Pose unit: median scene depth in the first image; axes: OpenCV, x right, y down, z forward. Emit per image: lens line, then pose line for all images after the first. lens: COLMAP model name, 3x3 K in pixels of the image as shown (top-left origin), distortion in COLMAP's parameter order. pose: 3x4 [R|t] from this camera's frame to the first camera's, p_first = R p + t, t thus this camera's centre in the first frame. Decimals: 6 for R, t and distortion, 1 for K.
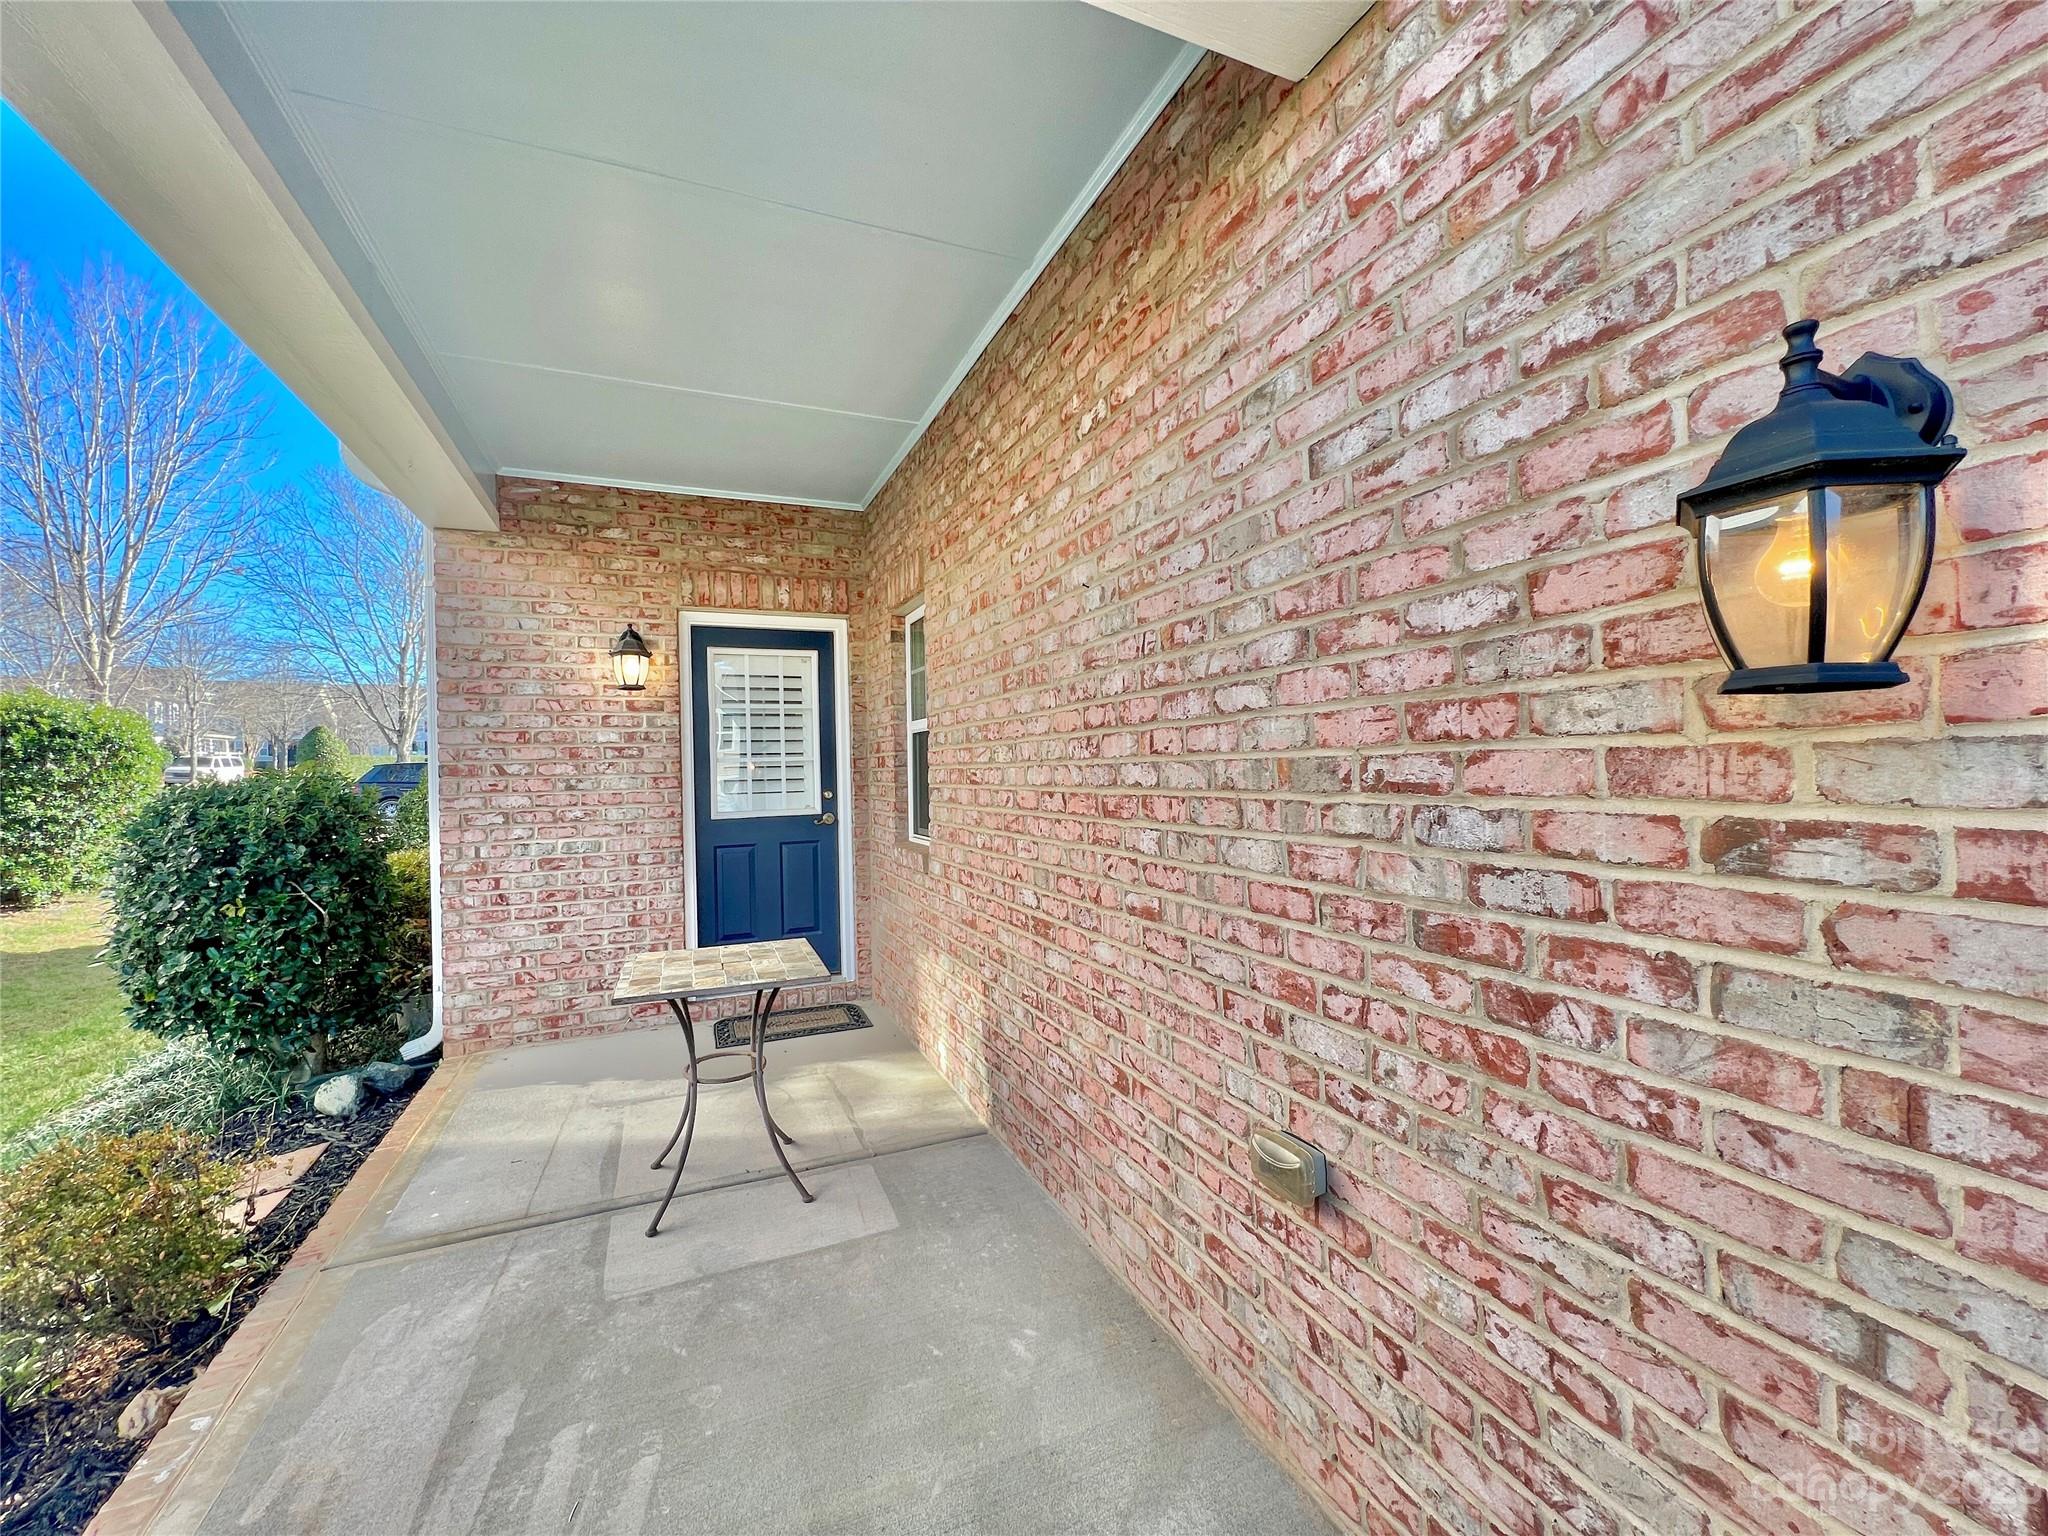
lens RADIAL K [[819.1, 0, 1021.5], [0, 819.1, 762.2], [0, 0, 1]] dist [-0.000189, -0.000390]
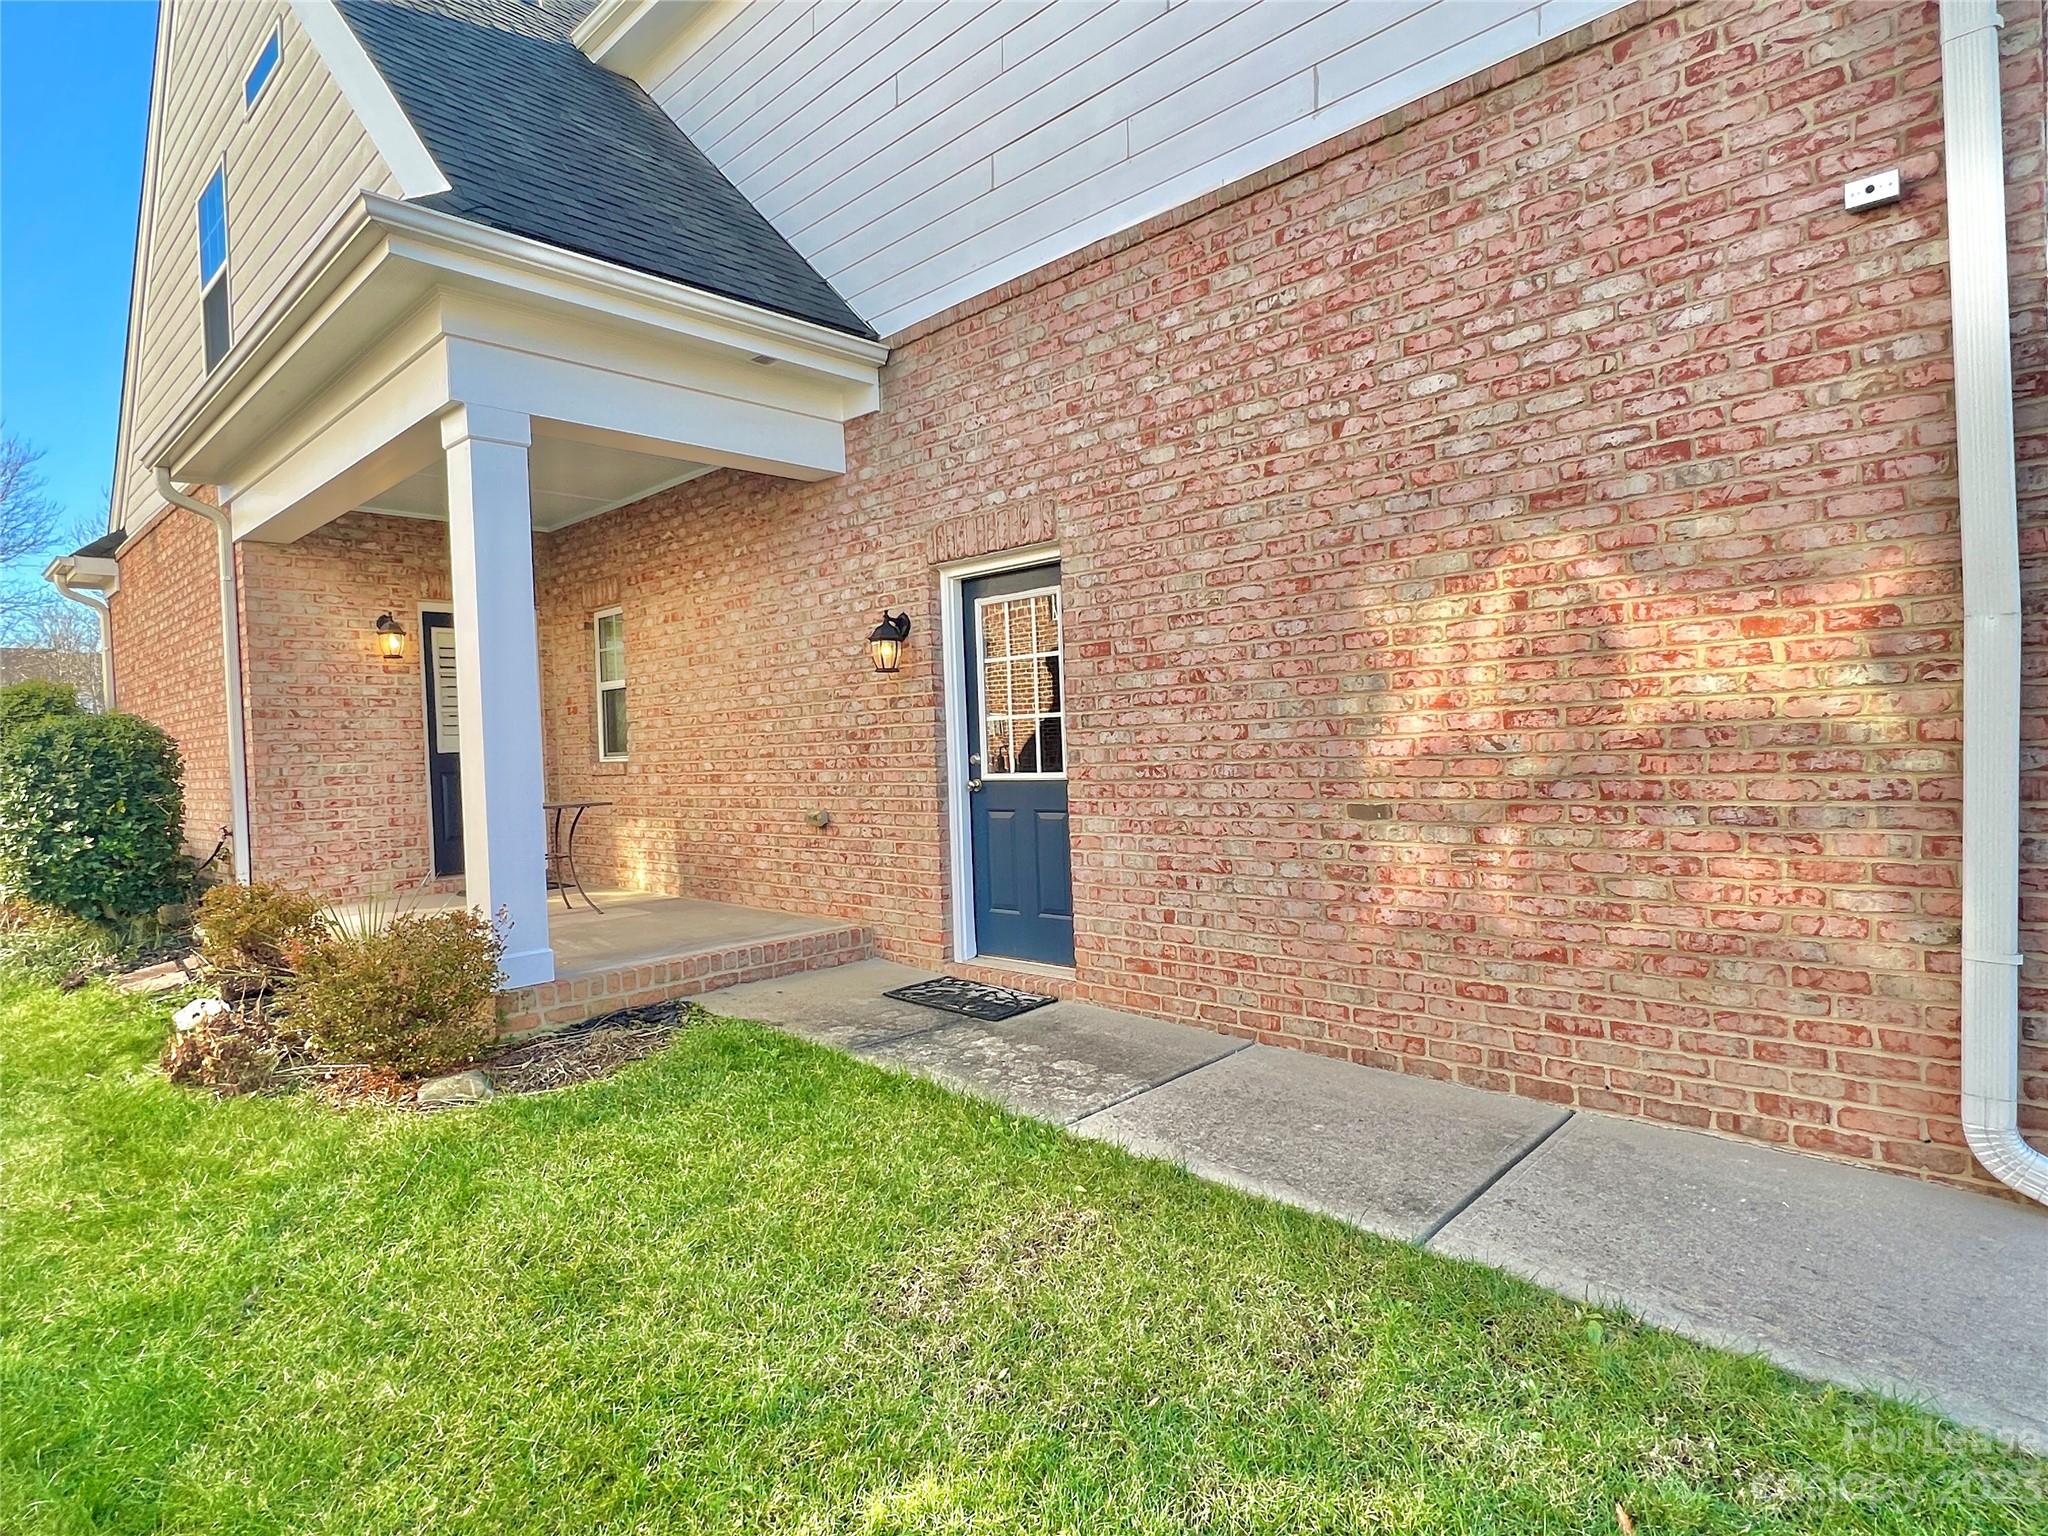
lens RADIAL K [[1085.7, 0, 1013.2], [0, 1085.7, 764.6], [0, 0, 1]] dist [0.000718, -0.001390]
pose [[0.918158, -0.018576, 0.395778, -0.236657], [0.014269, 0.999803, 0.013824, 0.086704], [-0.395956, -0.007045, 0.918242, -1.173846]]
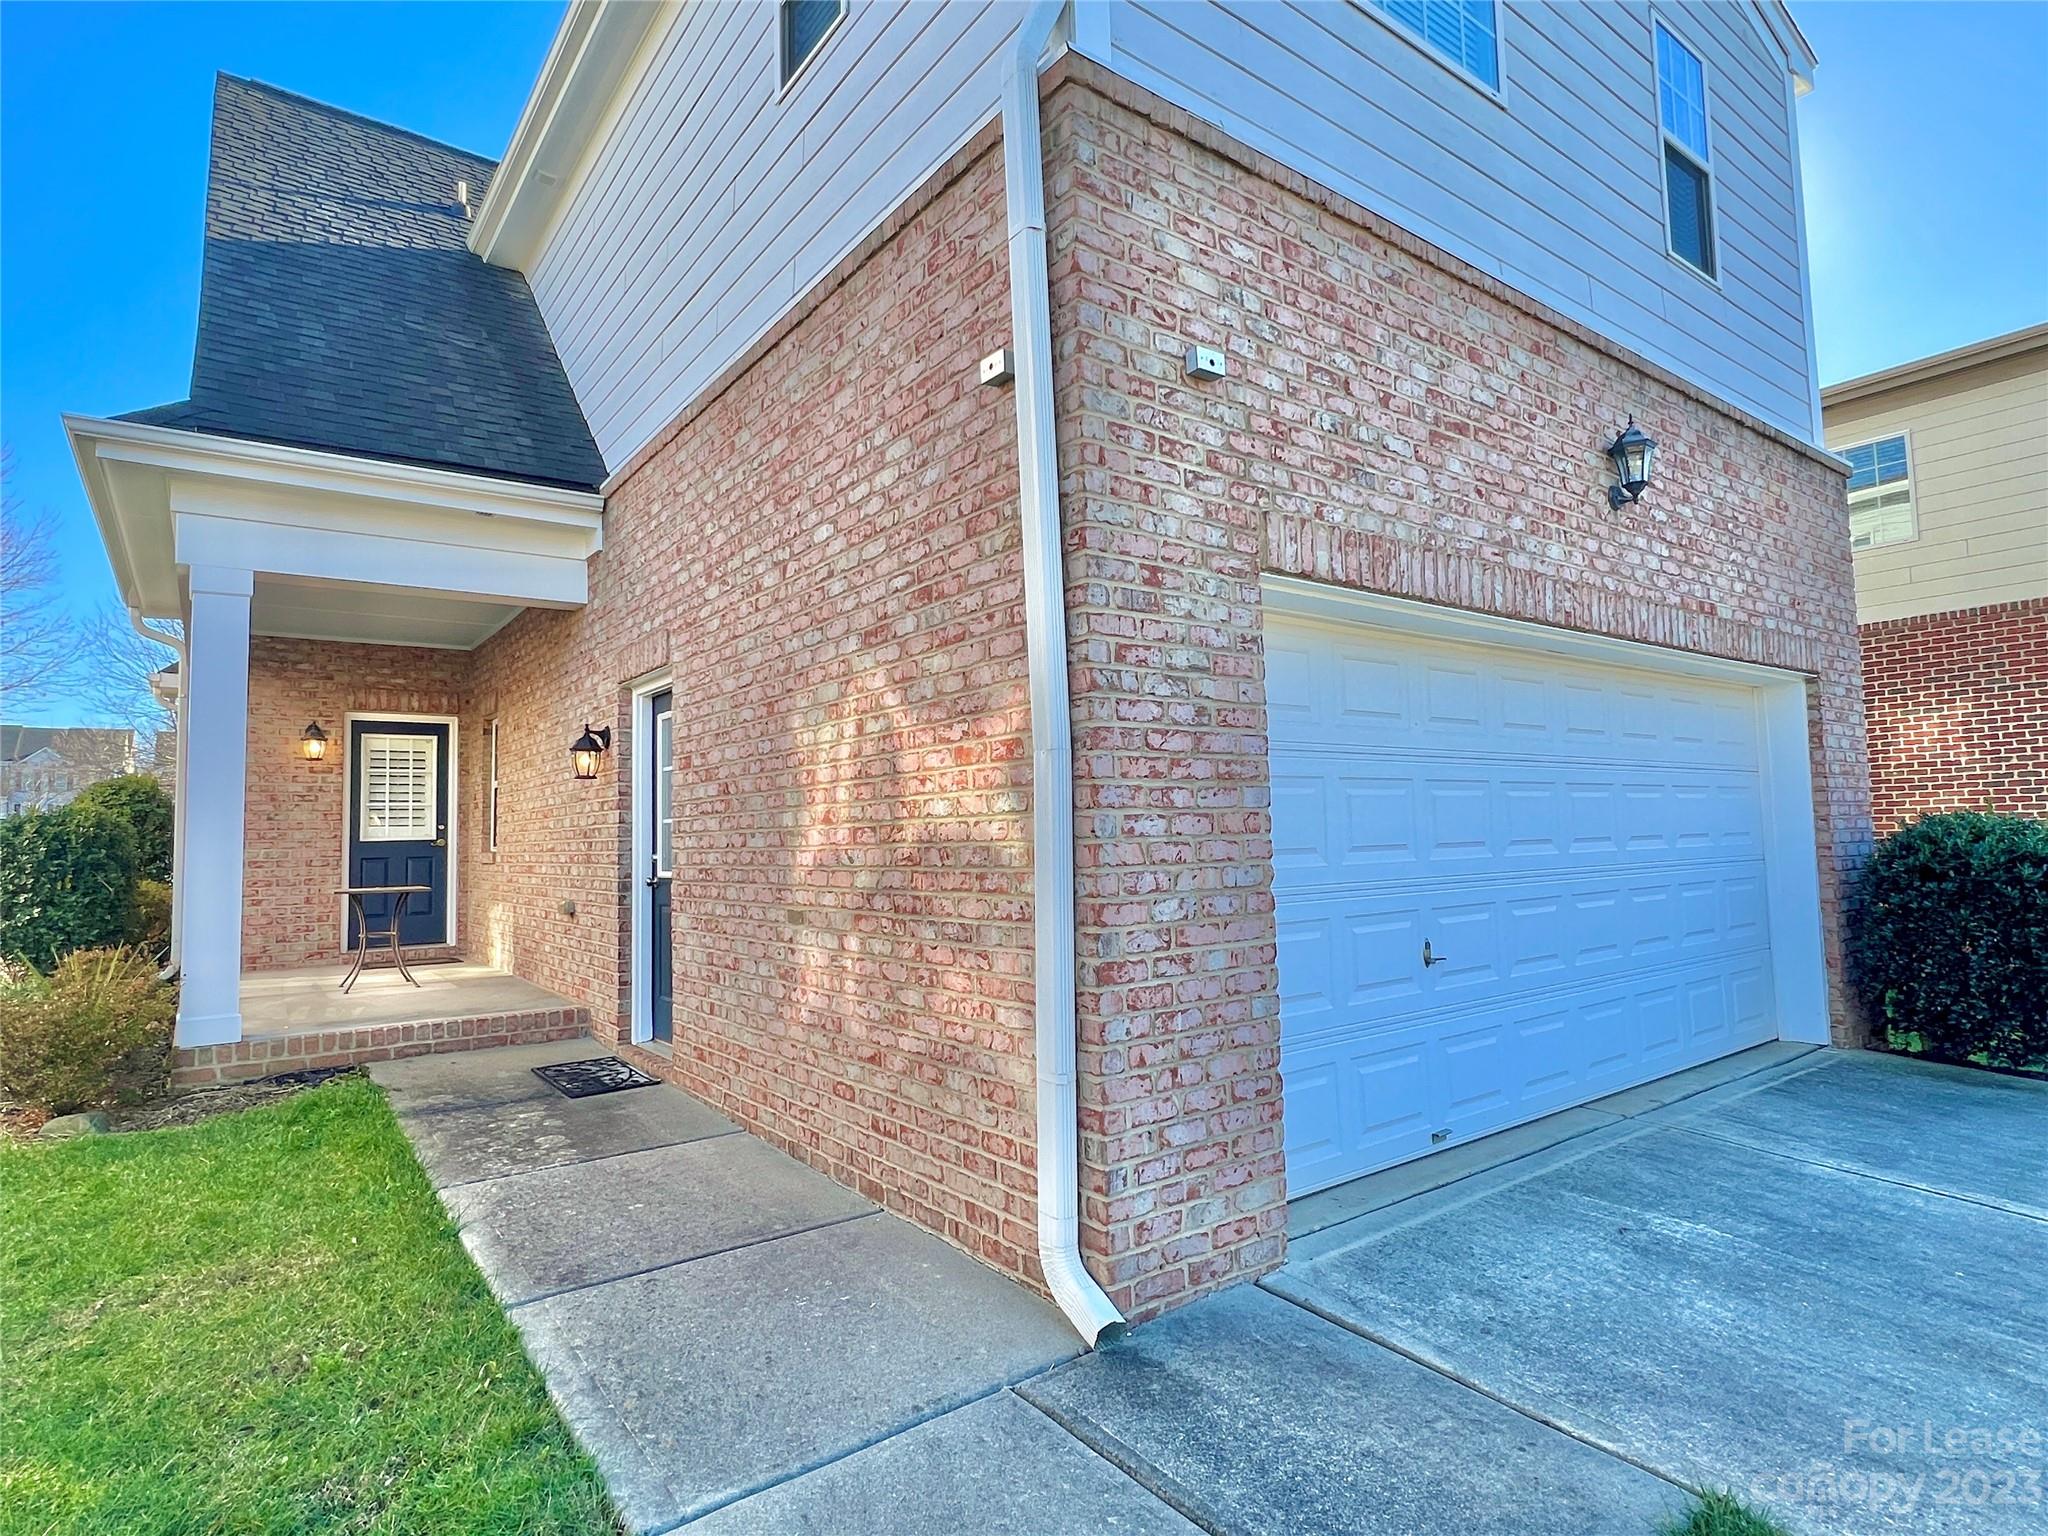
lens RADIAL K [[1085.7, 0, 1011.8], [0, 1085.7, 763.9], [0, 0, 1]] dist [0.000718, -0.001390]
pose [[0.973752, 0.015924, 0.227054, 0.414553], [-0.000438, 0.997679, -0.068091, 0.069698], [-0.227611, 0.066204, 0.971499, -1.496498]]
